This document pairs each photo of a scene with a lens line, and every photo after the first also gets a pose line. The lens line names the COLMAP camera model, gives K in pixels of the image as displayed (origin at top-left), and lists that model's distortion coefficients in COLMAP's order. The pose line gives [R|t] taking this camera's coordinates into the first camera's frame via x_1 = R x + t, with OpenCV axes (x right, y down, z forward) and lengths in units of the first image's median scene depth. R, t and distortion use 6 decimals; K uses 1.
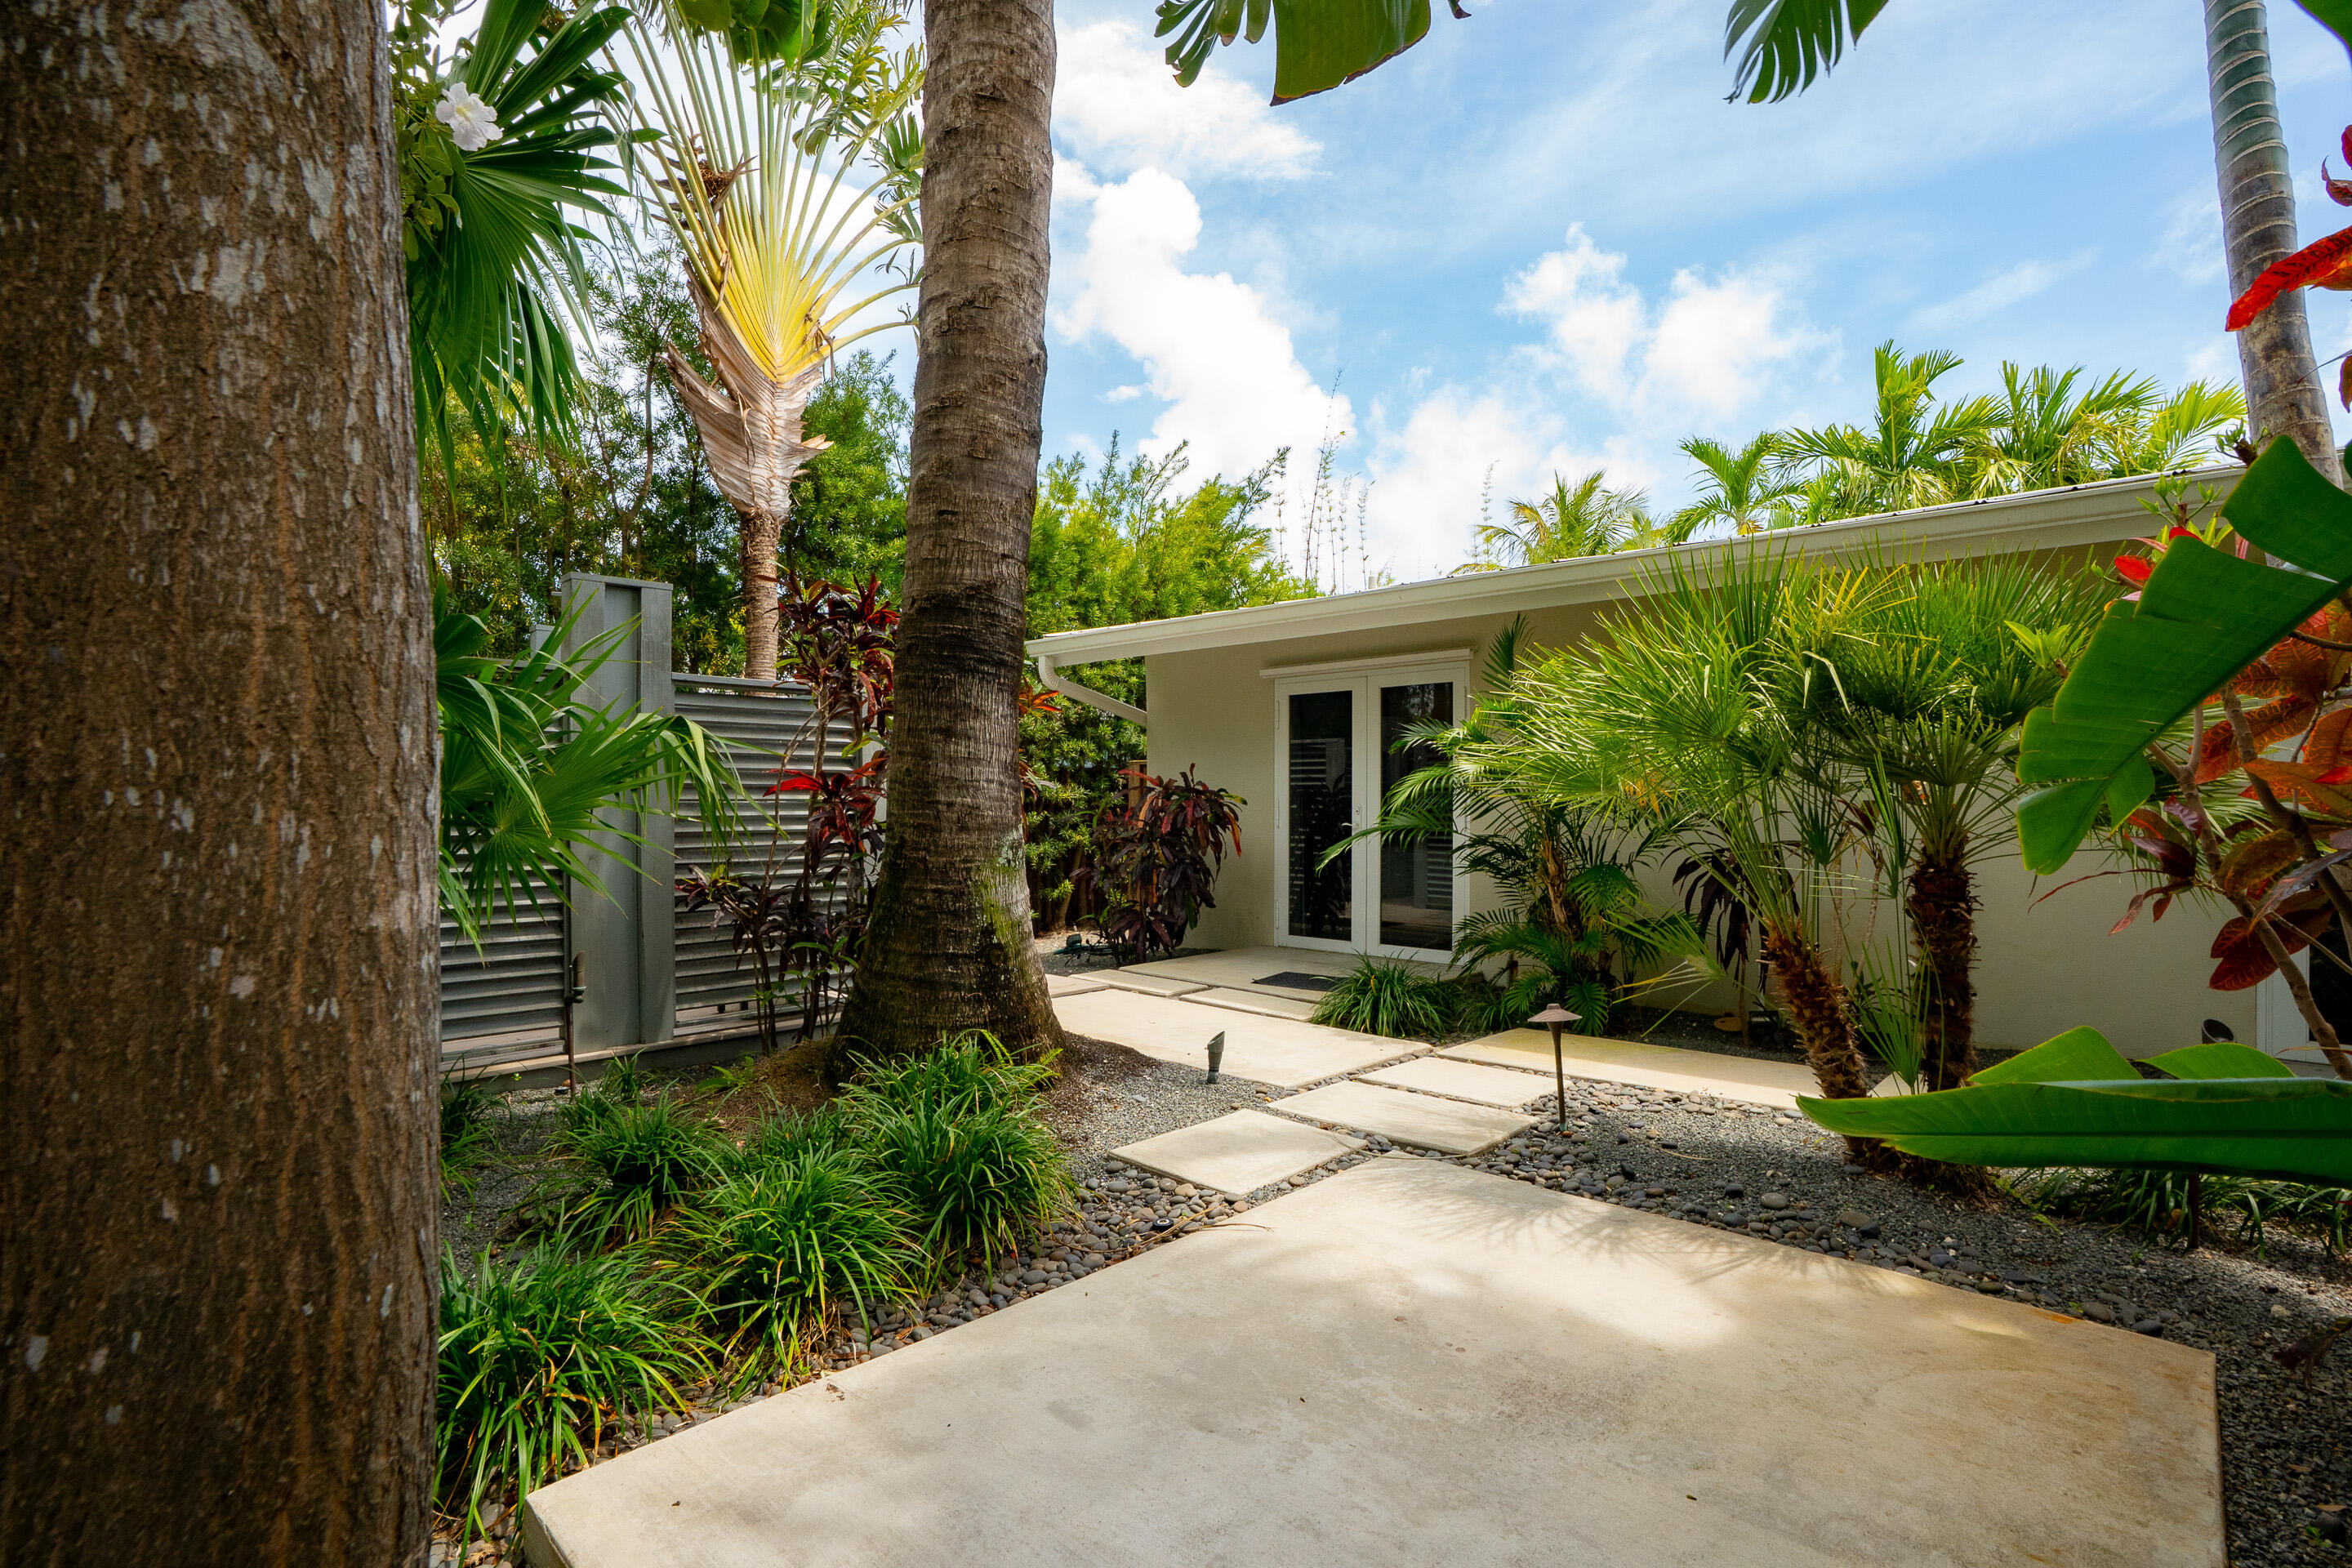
lens RADIAL K [[1168.7, 0, 1188.9], [0, 1168.7, 786.6], [0, 0, 1]] dist [-0.039571, -0.000120]
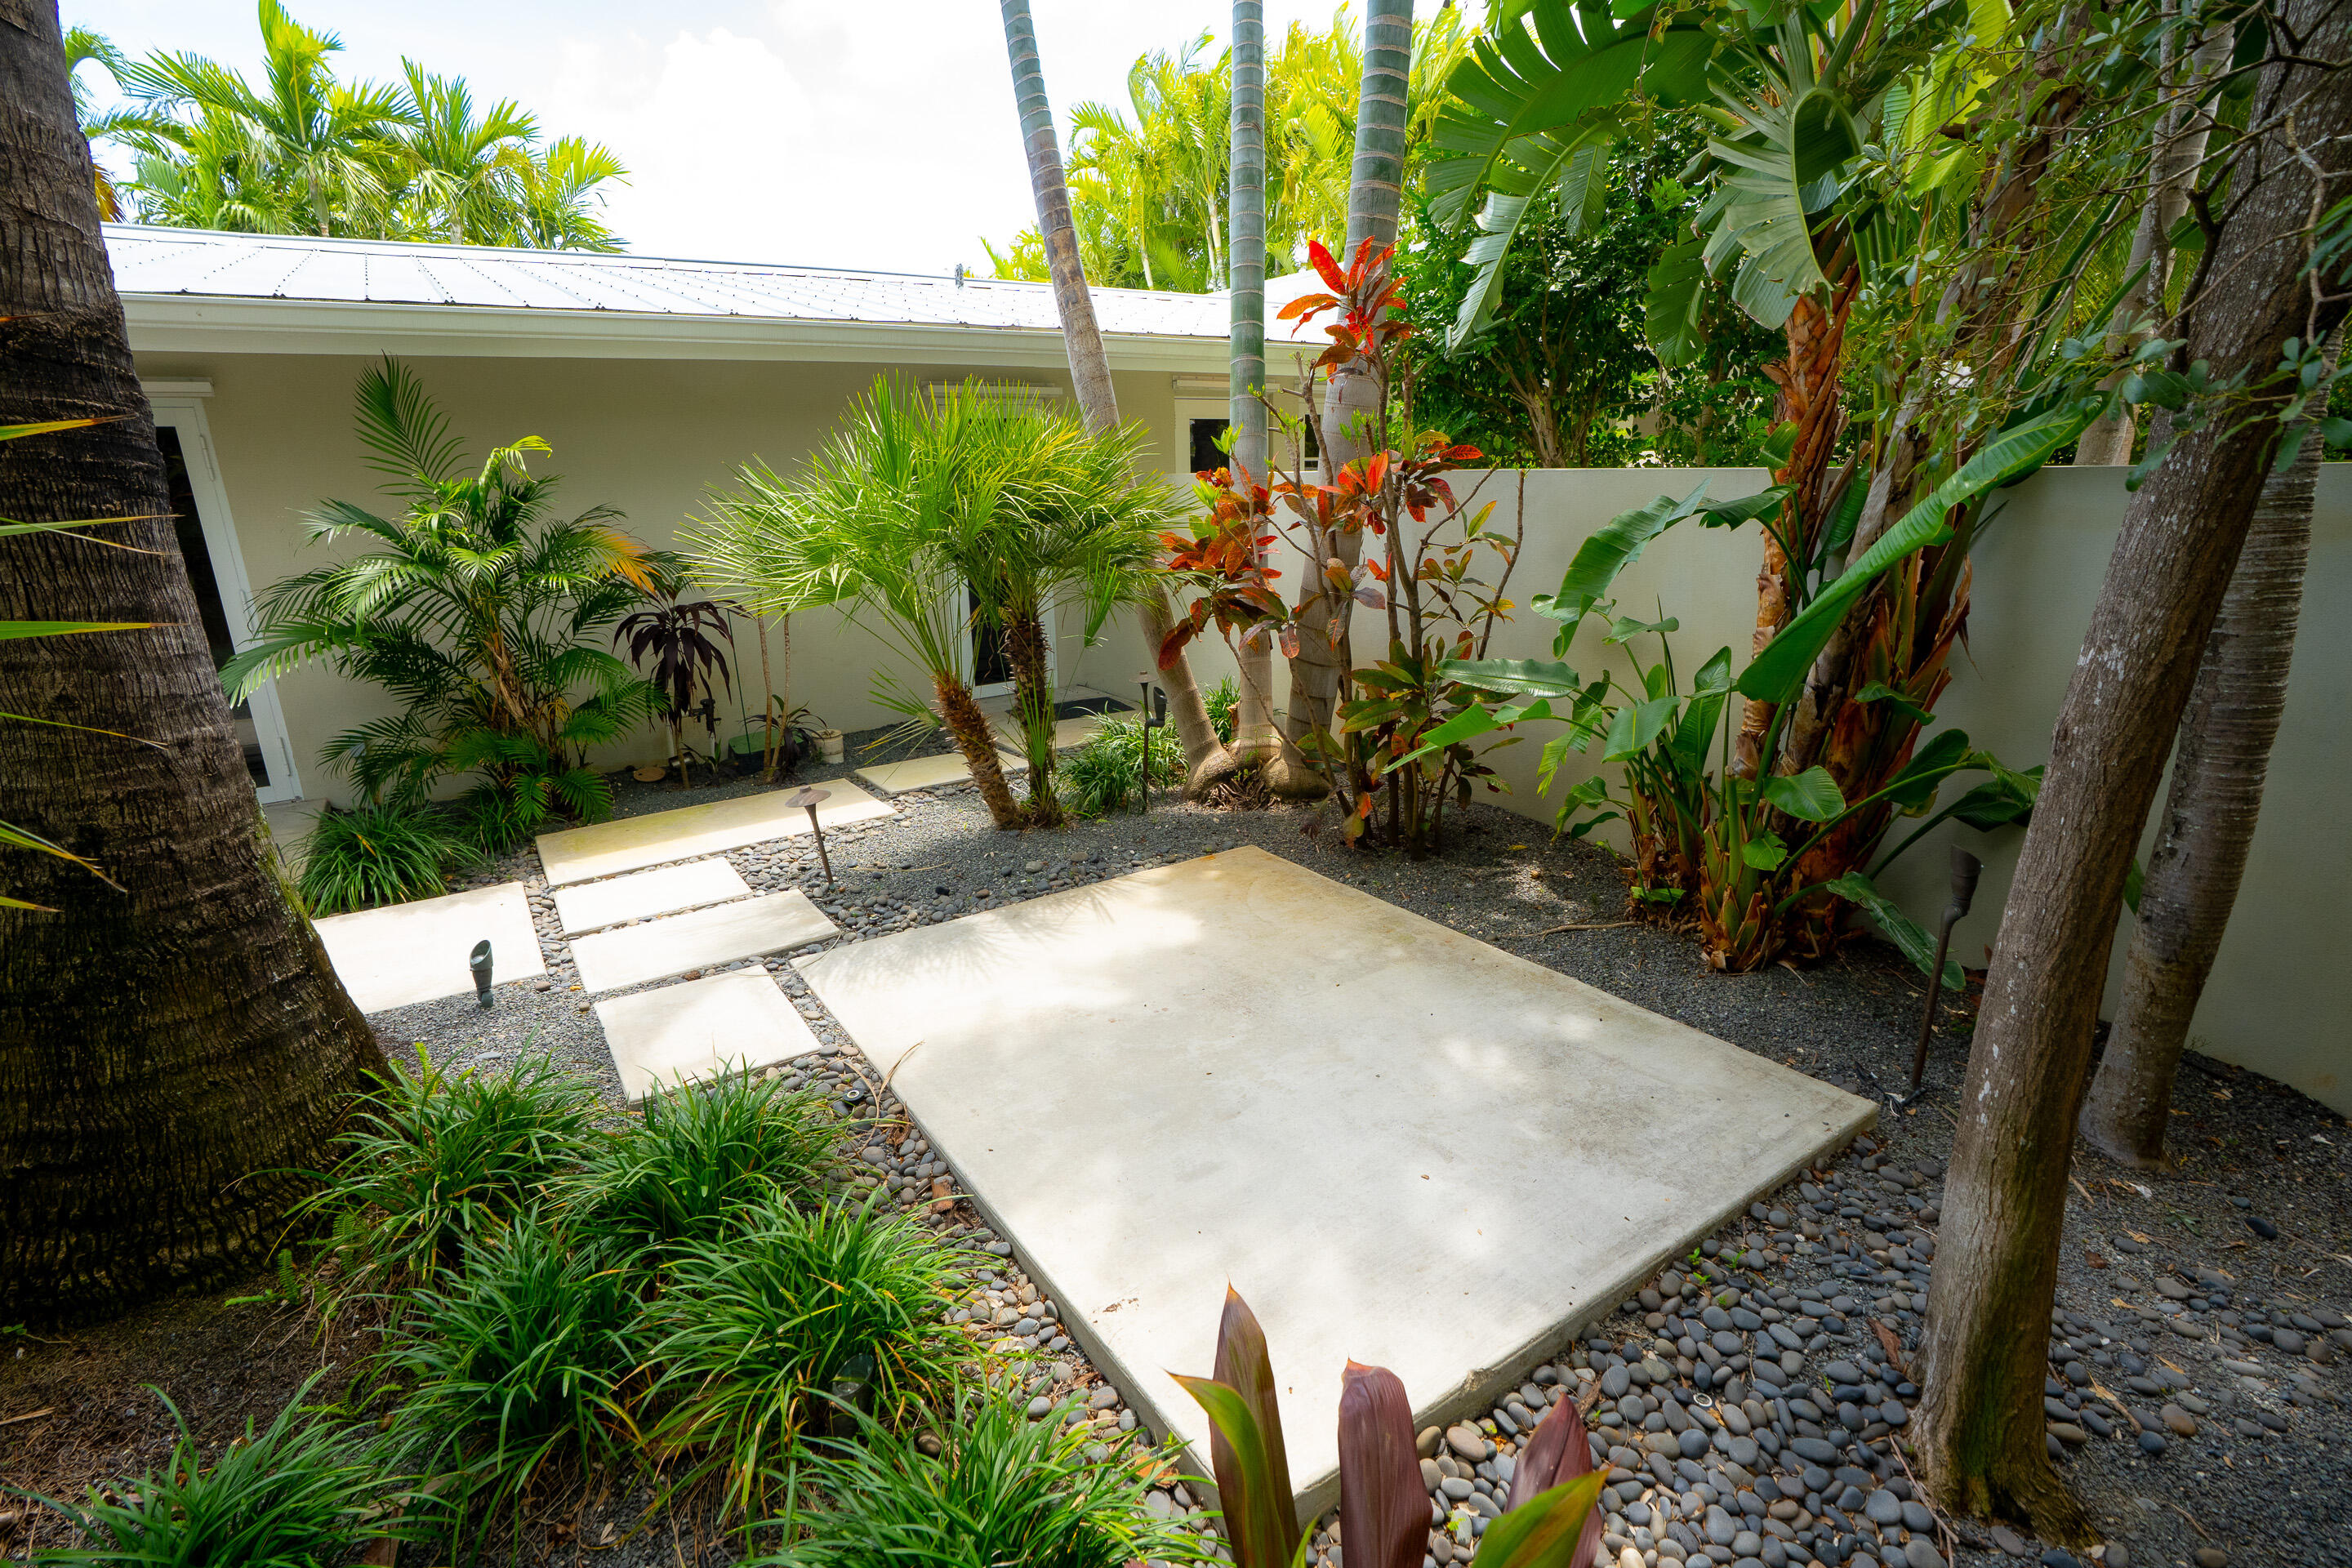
lens RADIAL K [[1168.7, 0, 1188.9], [0, 1168.7, 786.6], [0, 0, 1]] dist [-0.039571, -0.000120]
pose [[0.188437, -0.275499, 0.942652, -0.691818], [0.006996, 0.960199, 0.279229, -0.123957], [-0.982060, -0.046022, 0.182864, 0.464355]]
